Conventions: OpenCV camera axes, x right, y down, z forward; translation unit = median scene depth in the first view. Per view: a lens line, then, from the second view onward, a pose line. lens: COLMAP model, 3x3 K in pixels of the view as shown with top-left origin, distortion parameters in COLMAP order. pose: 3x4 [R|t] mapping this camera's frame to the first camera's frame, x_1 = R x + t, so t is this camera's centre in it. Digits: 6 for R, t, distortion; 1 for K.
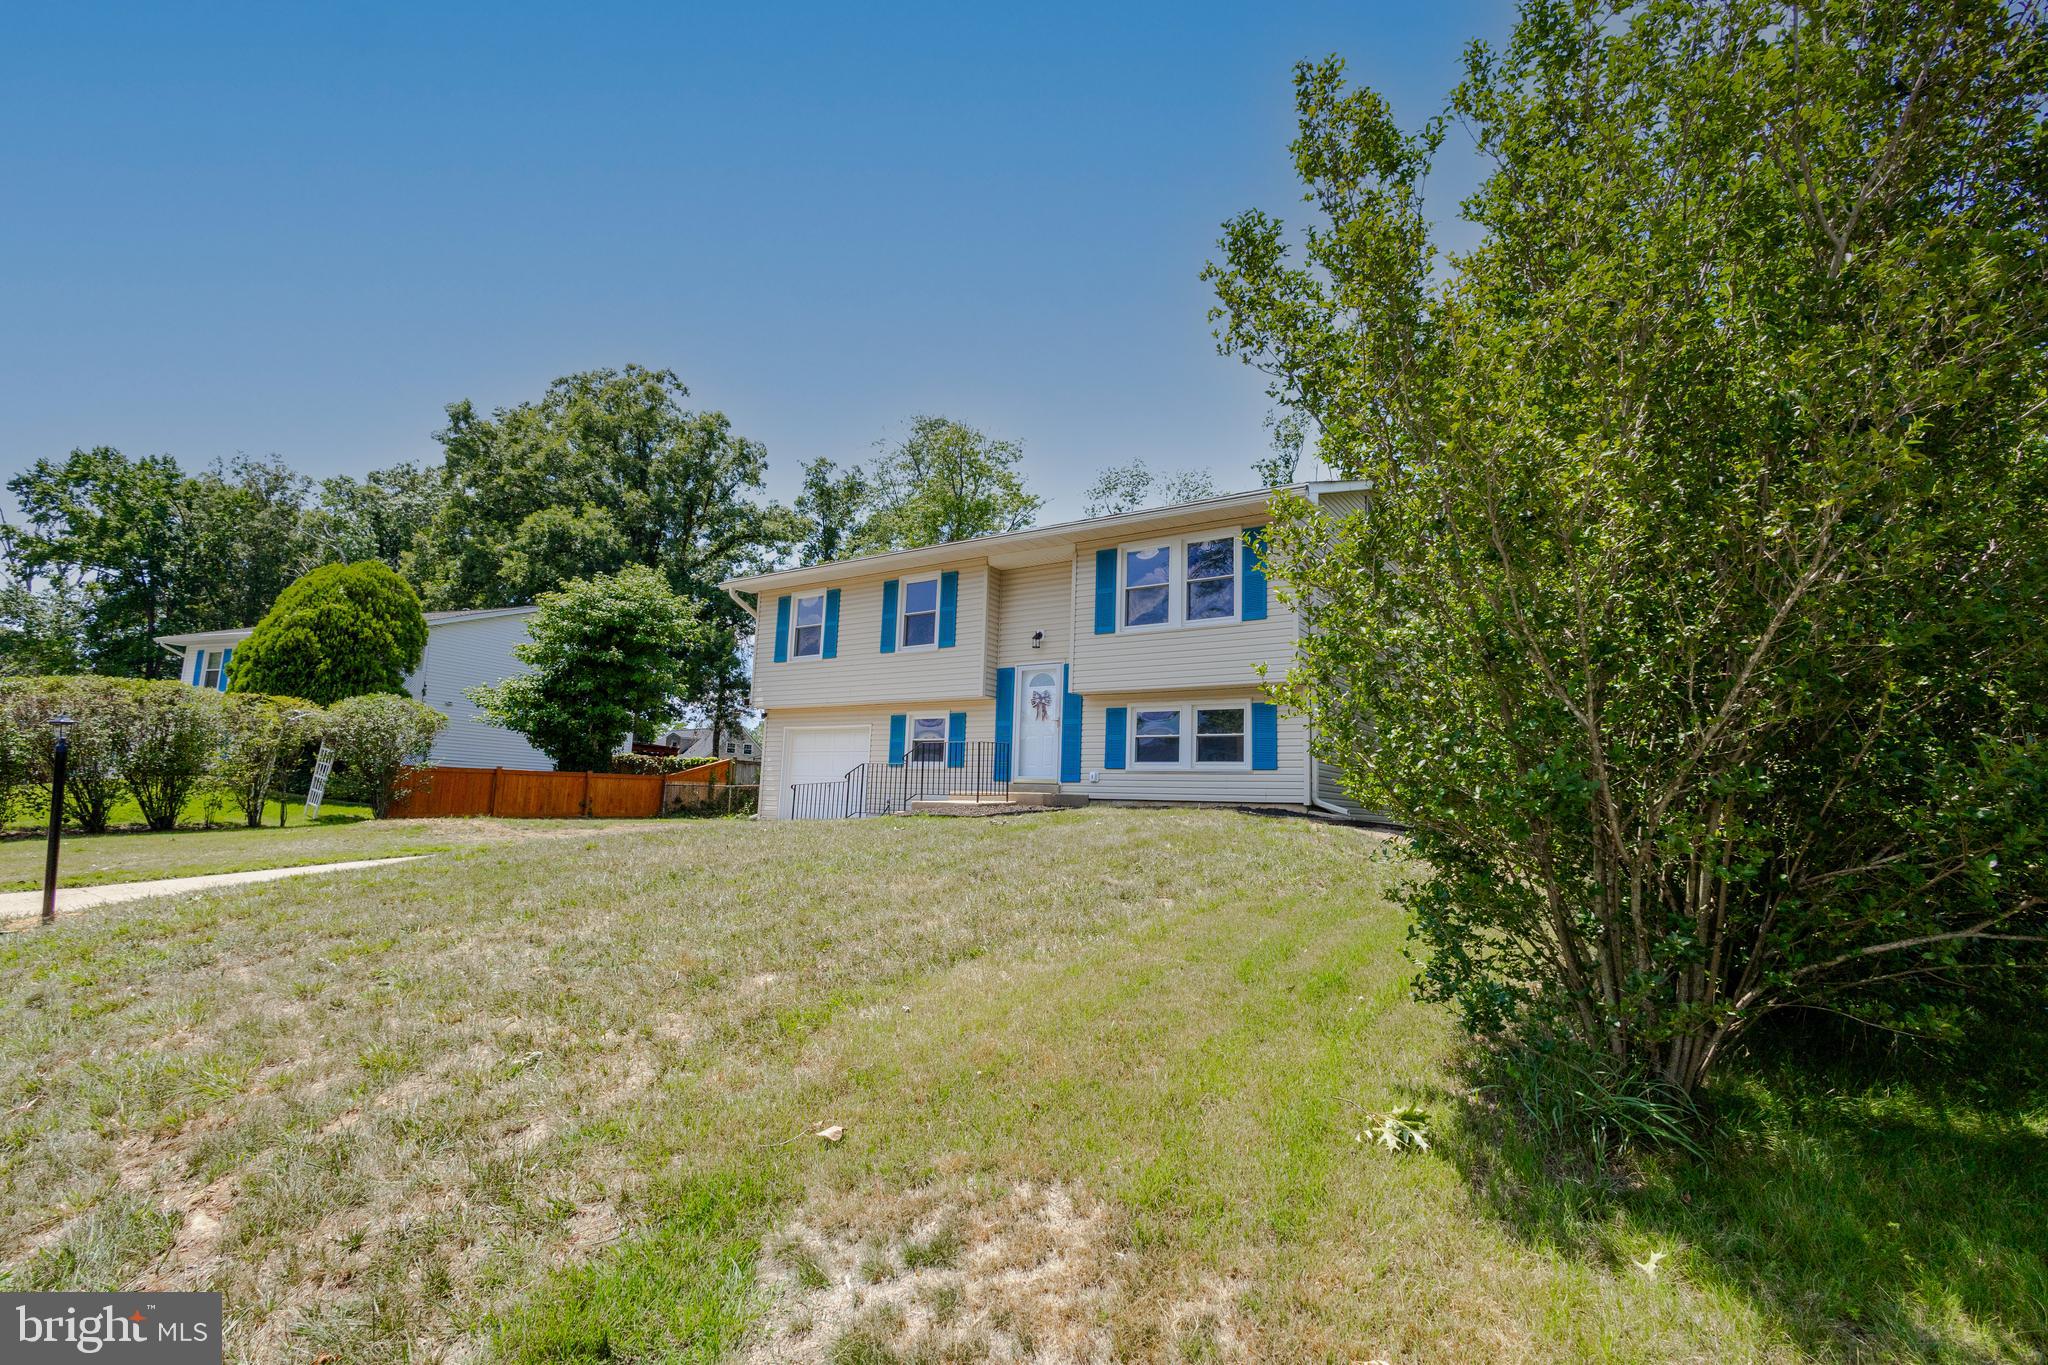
lens RADIAL K [[926.8, 0, 1024.0], [0, 926.8, 682.5], [0, 0, 1]] dist [0.010774, -0.000360]
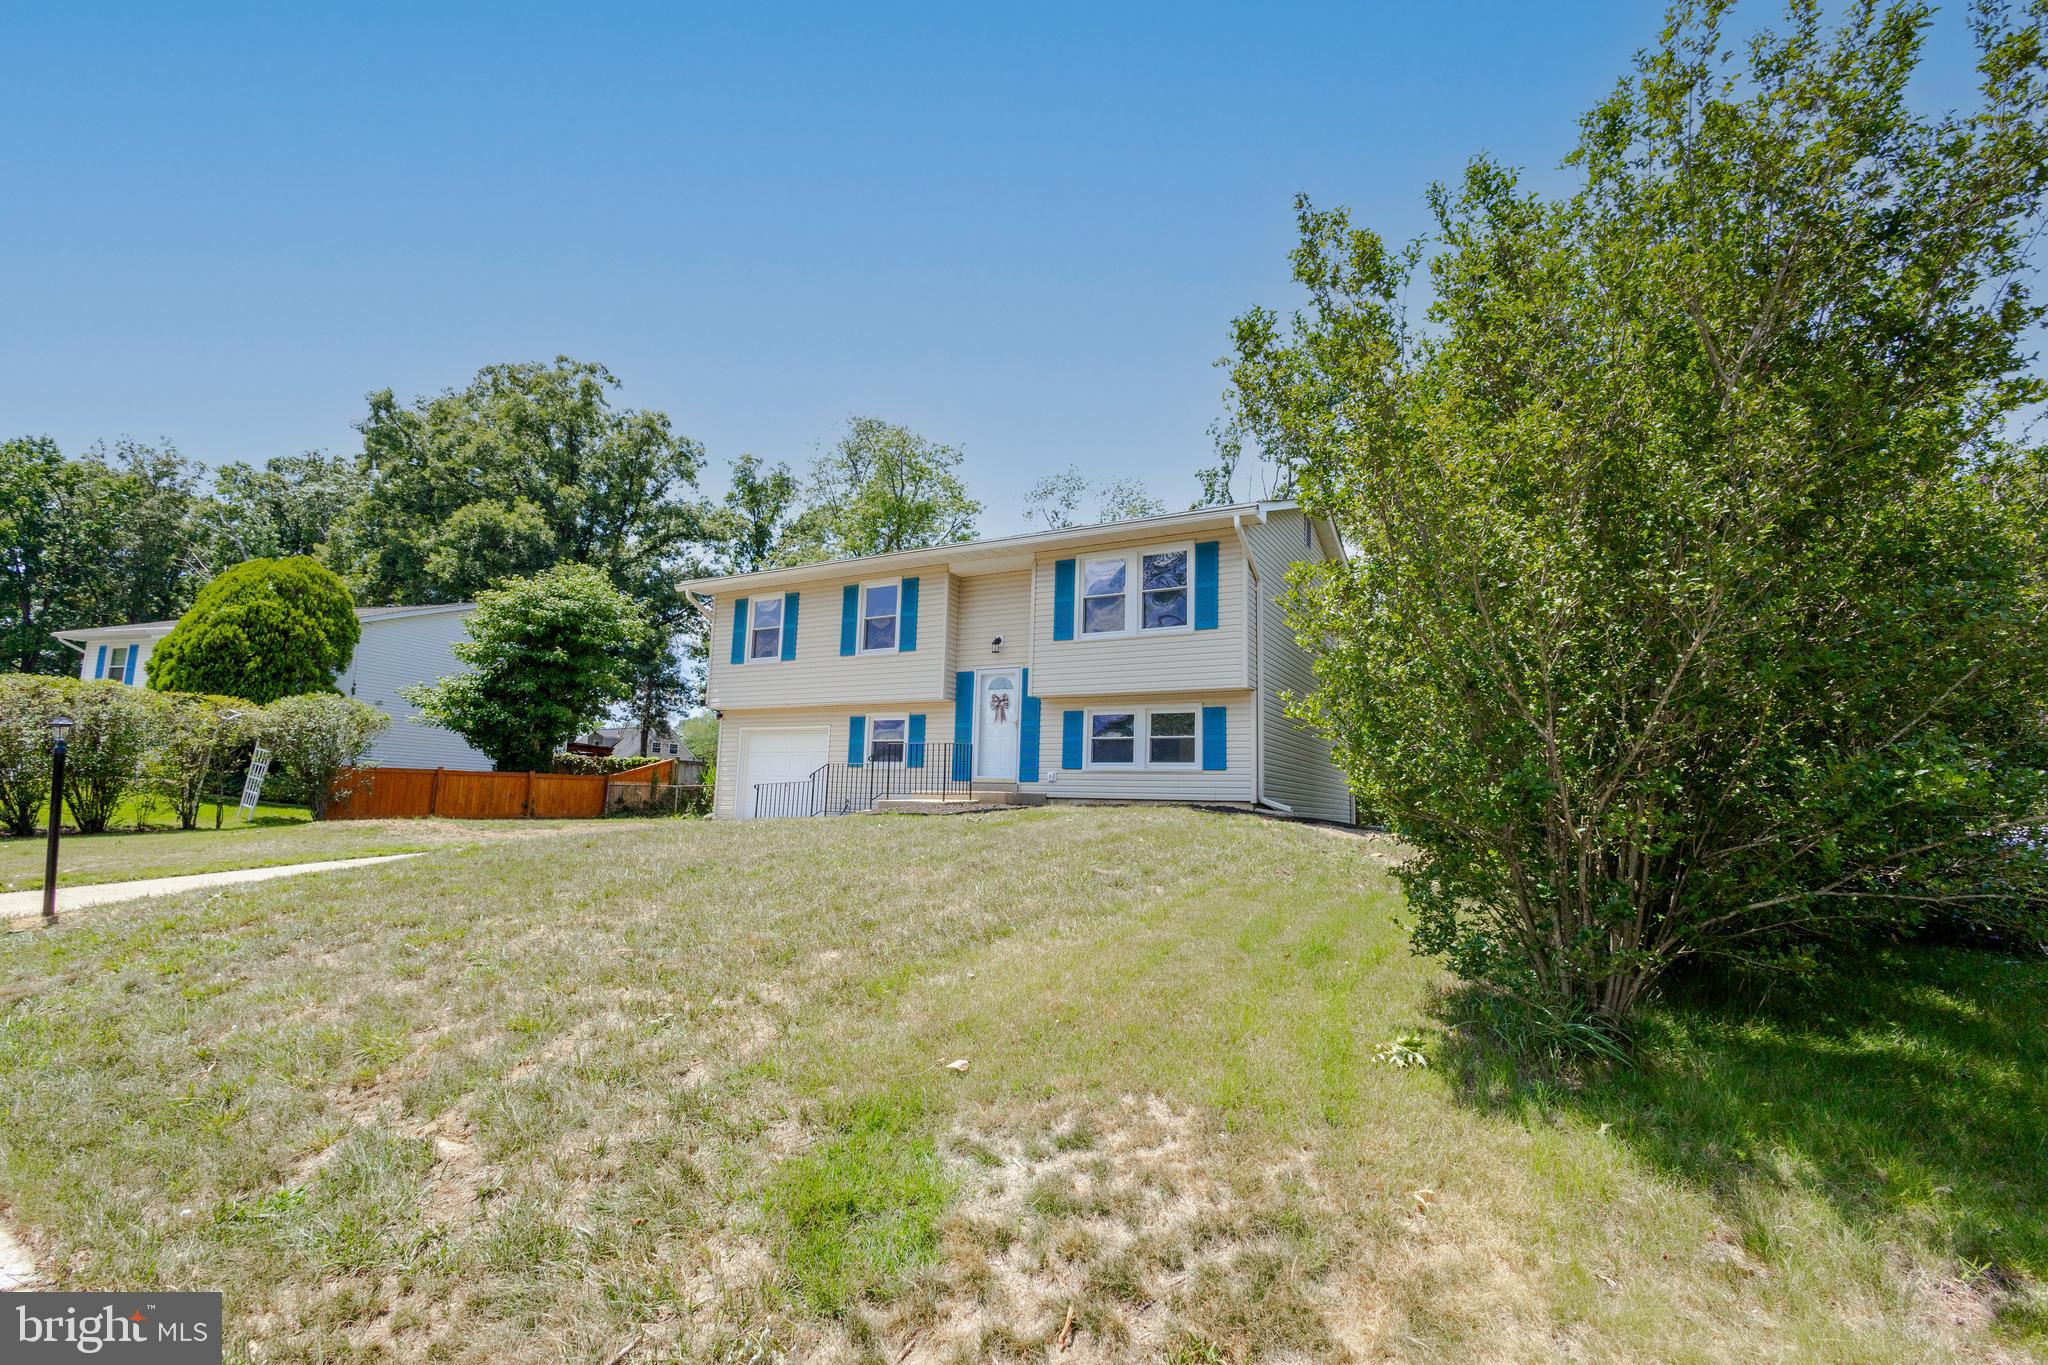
lens RADIAL K [[928.6, 0, 1014.5], [0, 928.6, 683.3], [0, 0, 1]] dist [0.016090, -0.004910]
pose [[0.997512, 0.005458, 0.070279, -0.035740], [-0.005537, 0.999984, 0.000937, -0.003697], [-0.070272, -0.001323, 0.997527, -0.037999]]
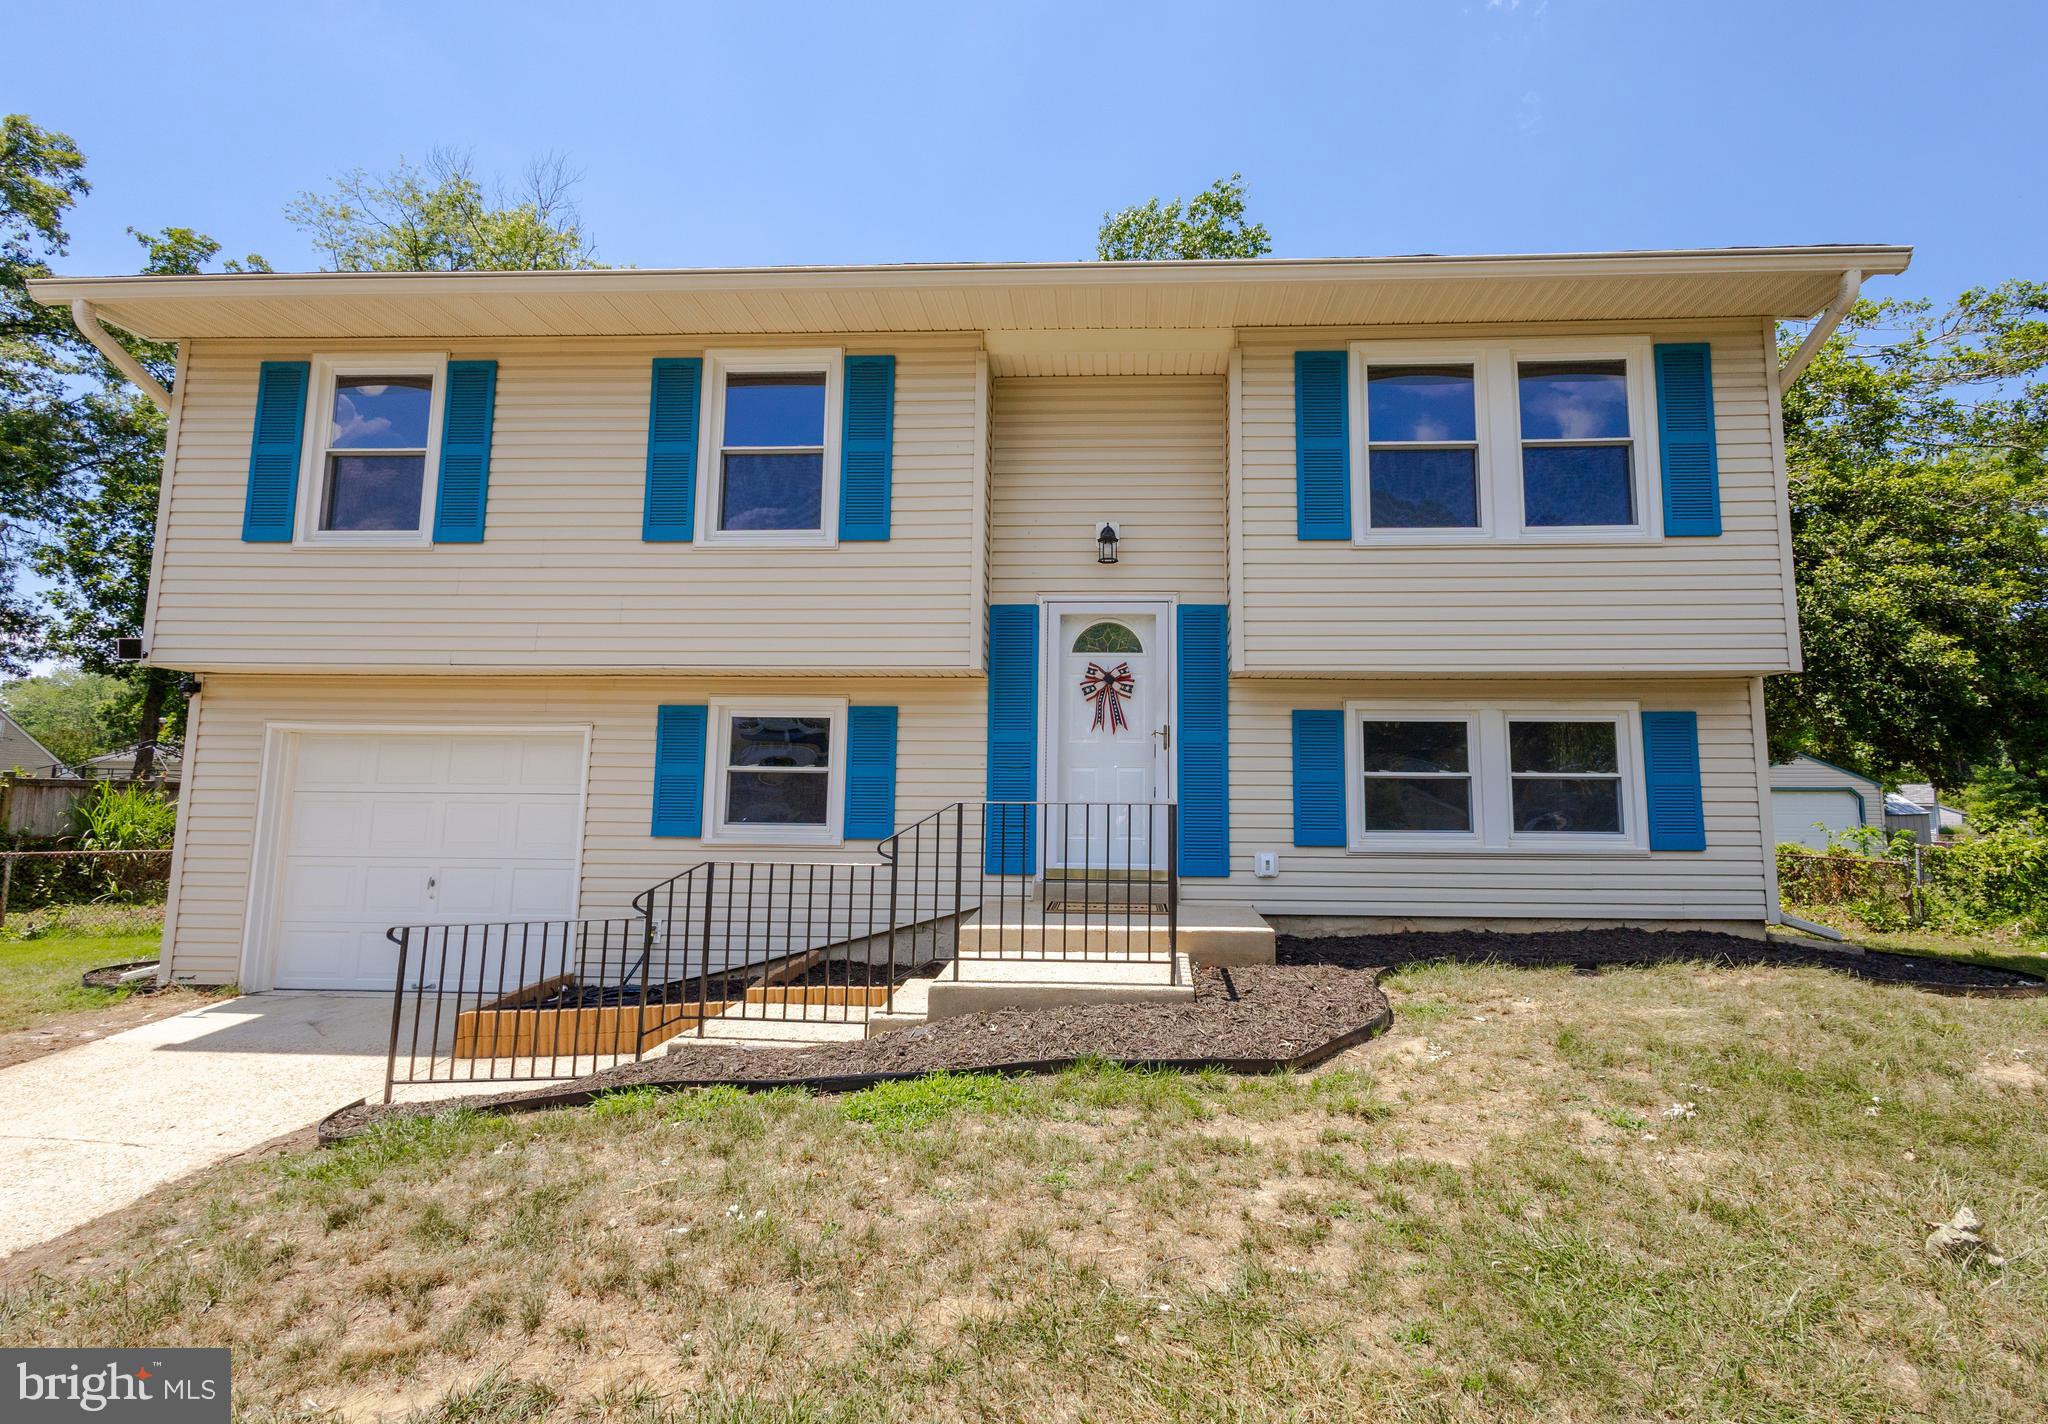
lens RADIAL K [[992.6, 0, 1080.9], [0, 992.6, 691.4], [0, 0, 1]] dist [0.015521, 0.000049]
pose [[0.852117, 0.035400, 0.522153, -0.218471], [-0.050521, 0.998614, 0.014744, 0.015101], [-0.520907, -0.038943, 0.852725, 0.569857]]
